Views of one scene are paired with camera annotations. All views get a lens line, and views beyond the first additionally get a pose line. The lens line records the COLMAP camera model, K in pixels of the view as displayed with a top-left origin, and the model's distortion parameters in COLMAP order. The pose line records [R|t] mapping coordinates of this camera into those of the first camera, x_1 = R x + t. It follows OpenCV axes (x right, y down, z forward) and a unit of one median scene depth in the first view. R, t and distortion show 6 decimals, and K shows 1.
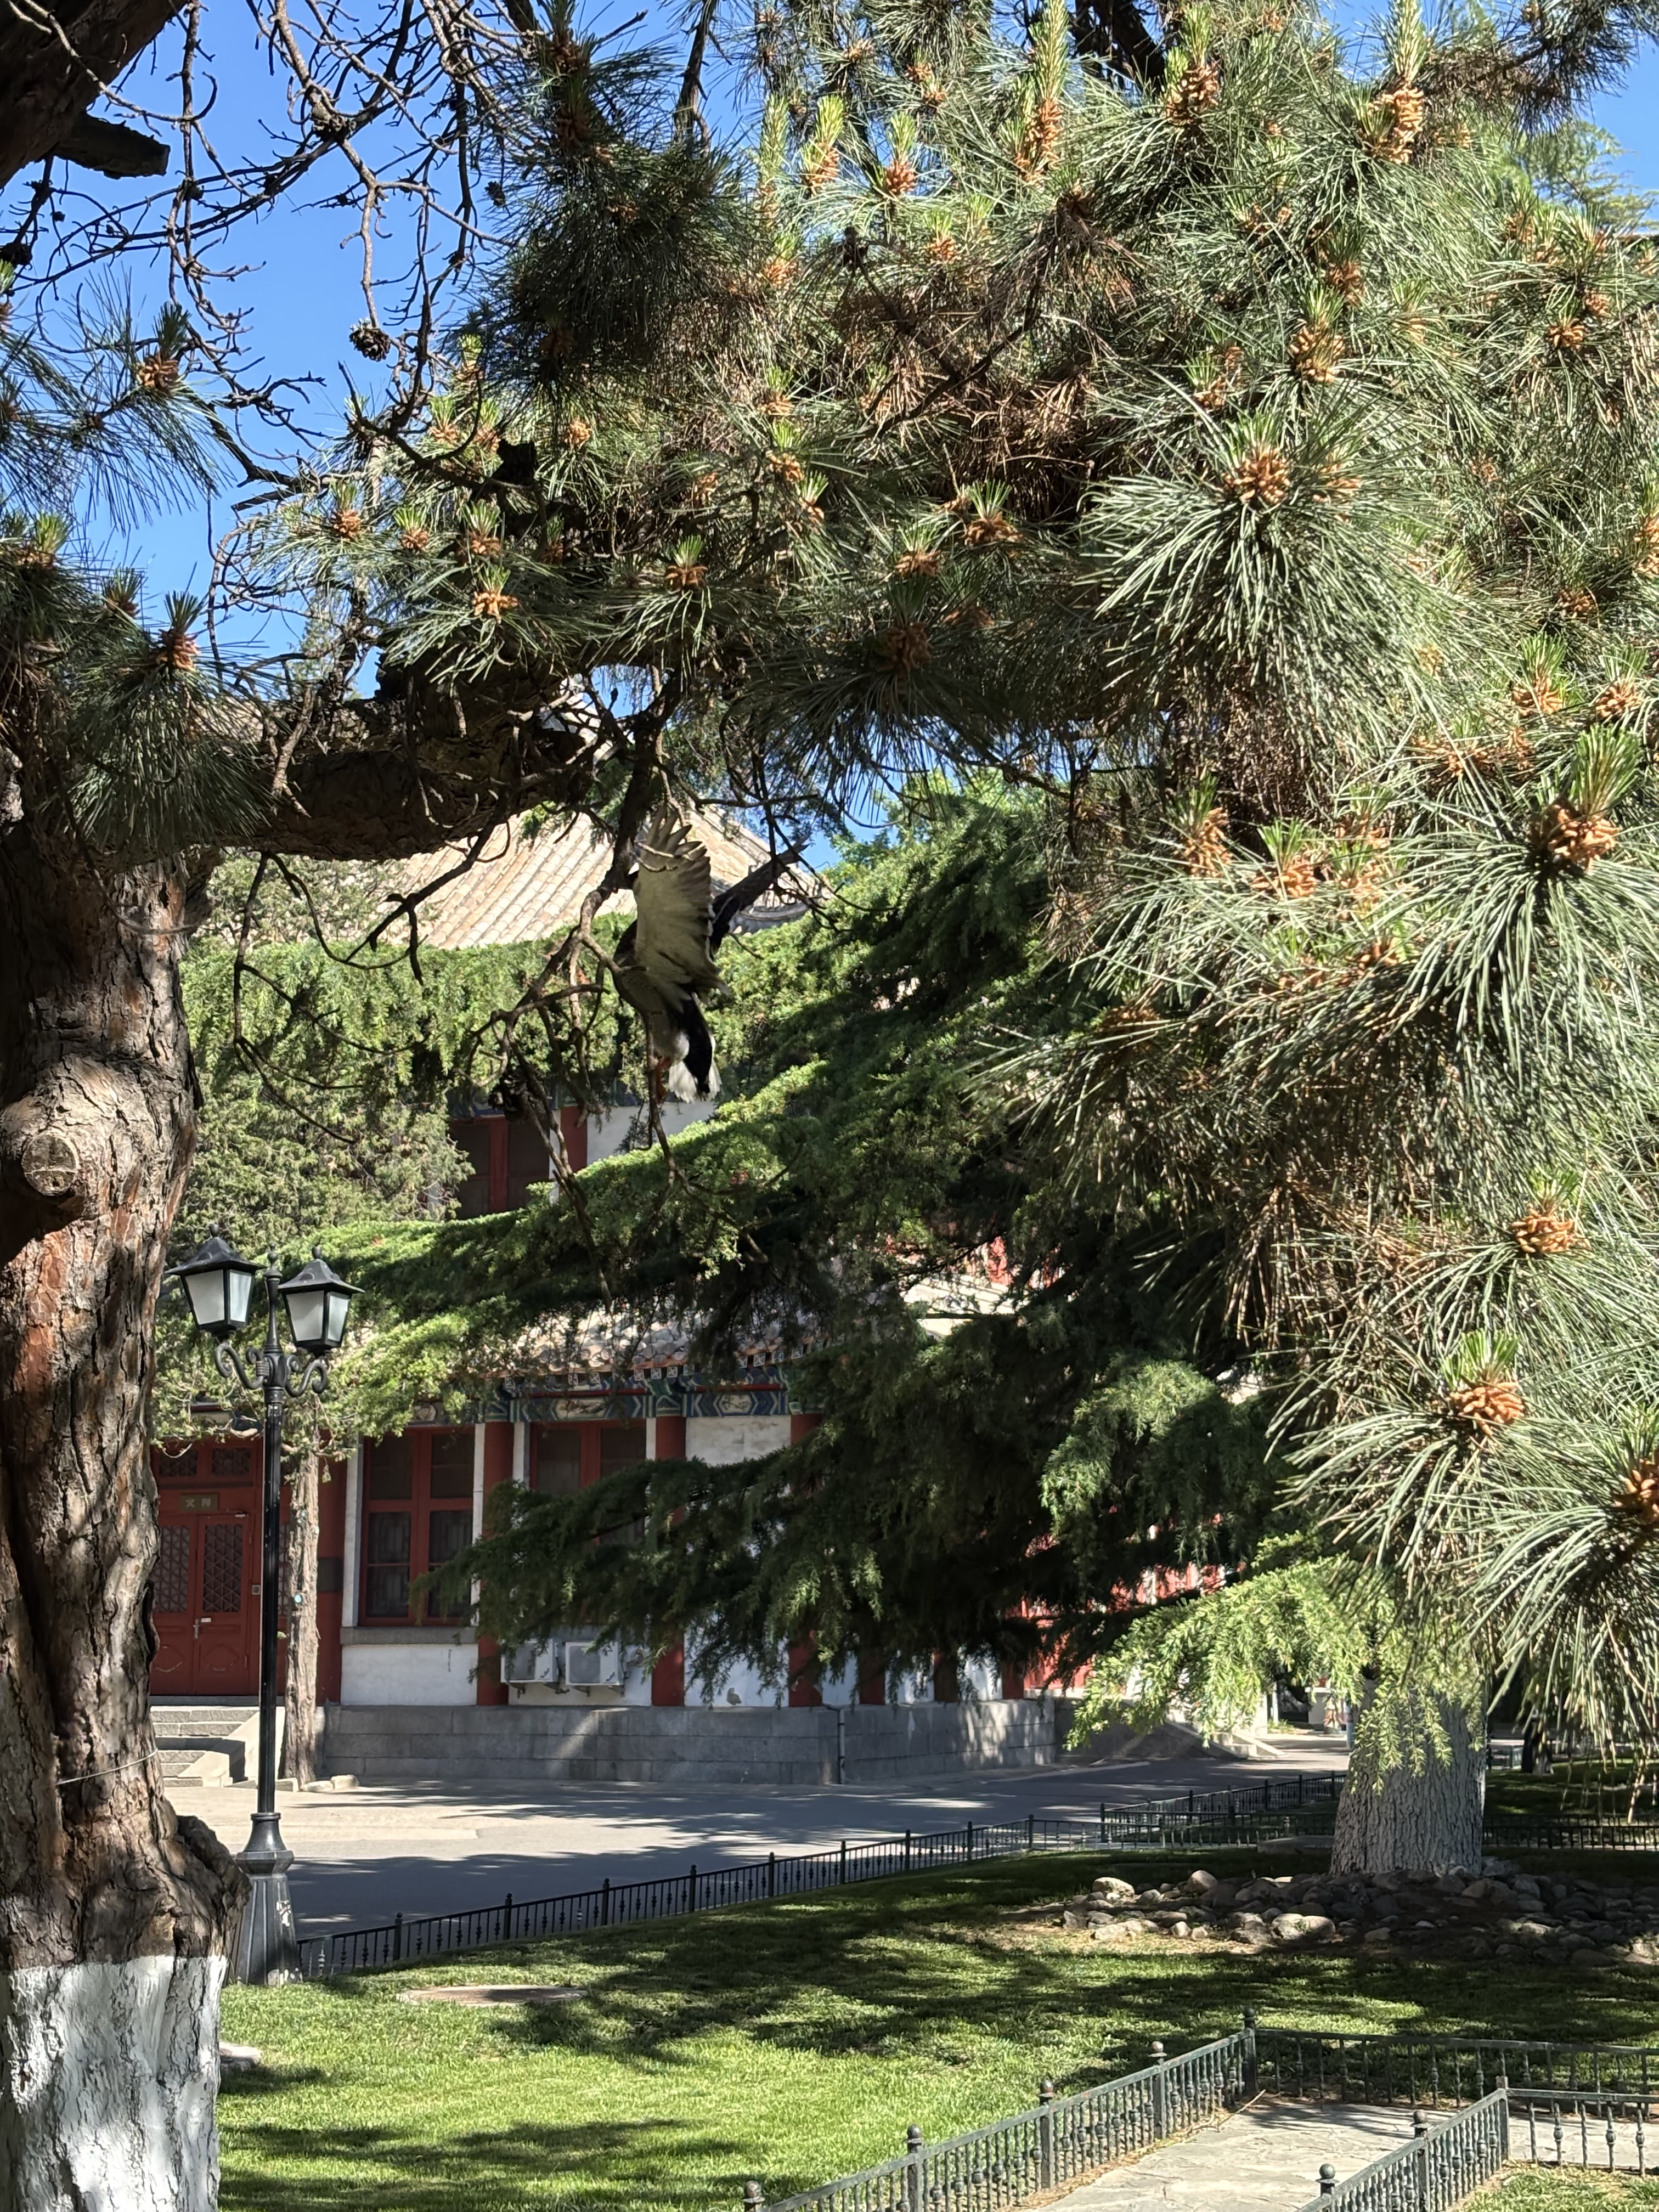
lens RADIAL K [[3144.1, 0, 829.5], [0, 3144.1, 1106.0], [0, 0, 1]] dist [0.218901, -0.913861]
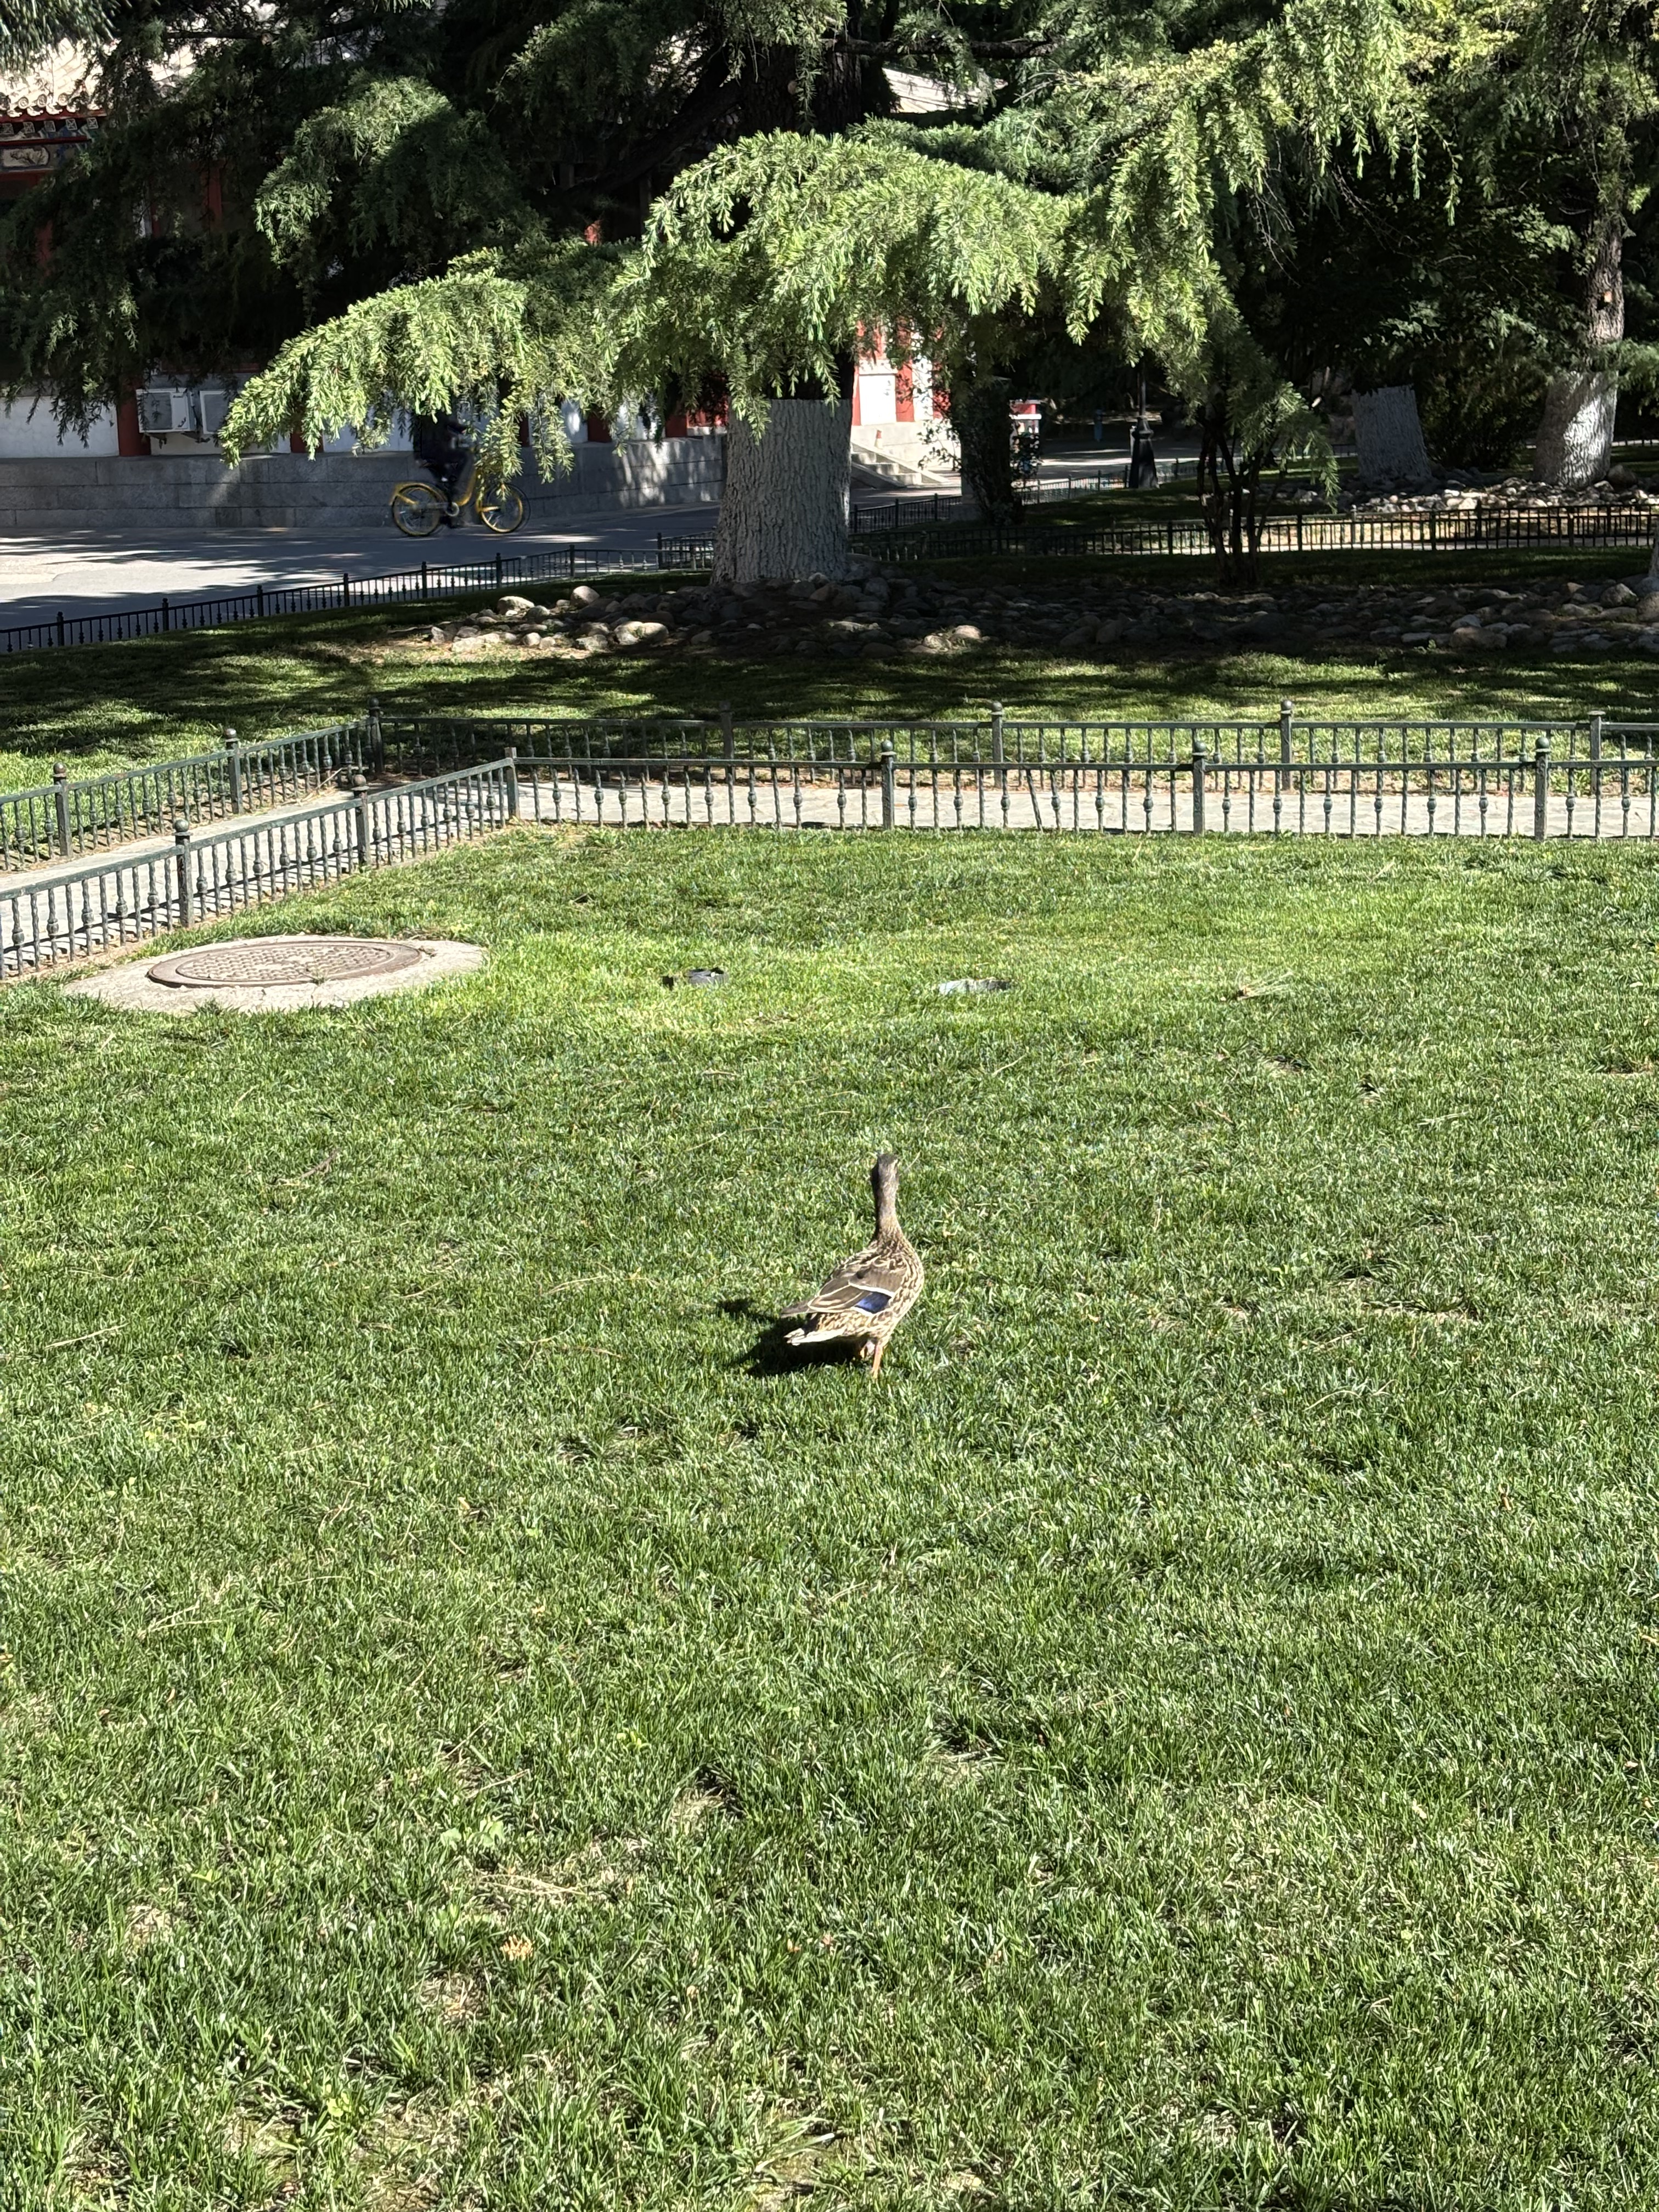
lens RADIAL K [[3144.1, 0, 829.5], [0, 3144.1, 1106.0], [0, 0, 1]] dist [0.218901, -0.913861]
pose [[0.998334, -0.040173, 0.041420, 0.185812], [0.021369, 0.924196, 0.381321, 0.001025], [-0.053599, -0.379800, 0.923514, -0.052794]]
